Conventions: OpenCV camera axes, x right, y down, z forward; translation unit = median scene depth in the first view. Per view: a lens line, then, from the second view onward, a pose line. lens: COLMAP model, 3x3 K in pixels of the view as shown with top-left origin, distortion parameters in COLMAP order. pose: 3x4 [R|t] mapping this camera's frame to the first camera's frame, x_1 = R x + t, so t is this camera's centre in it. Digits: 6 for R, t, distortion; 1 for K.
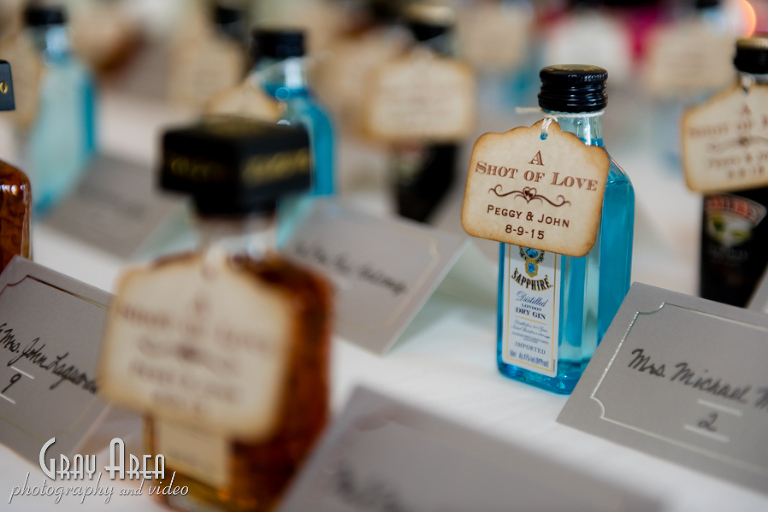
lens RADIAL K [[1329.1, 0, 383.4], [0, 1329.1, 254.9], [0, 0, 1]] dist [0.111970, 0.000000]
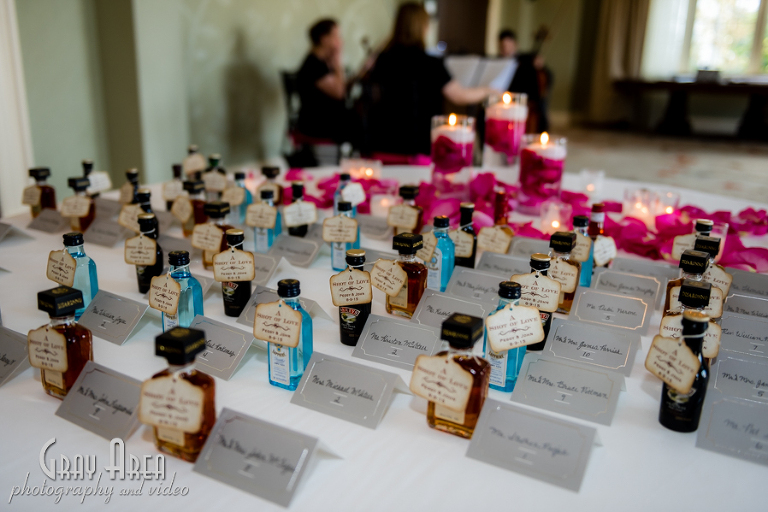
lens RADIAL K [[707.1, 0, 385.9], [0, 707.1, 256.6], [0, 0, 1]] dist [0.010587, 0.000000]
pose [[0.967917, -0.064469, 0.242857, -0.026013], [0.058042, 0.997751, 0.033536, -0.236088], [-0.244473, -0.018364, 0.969482, -0.572596]]
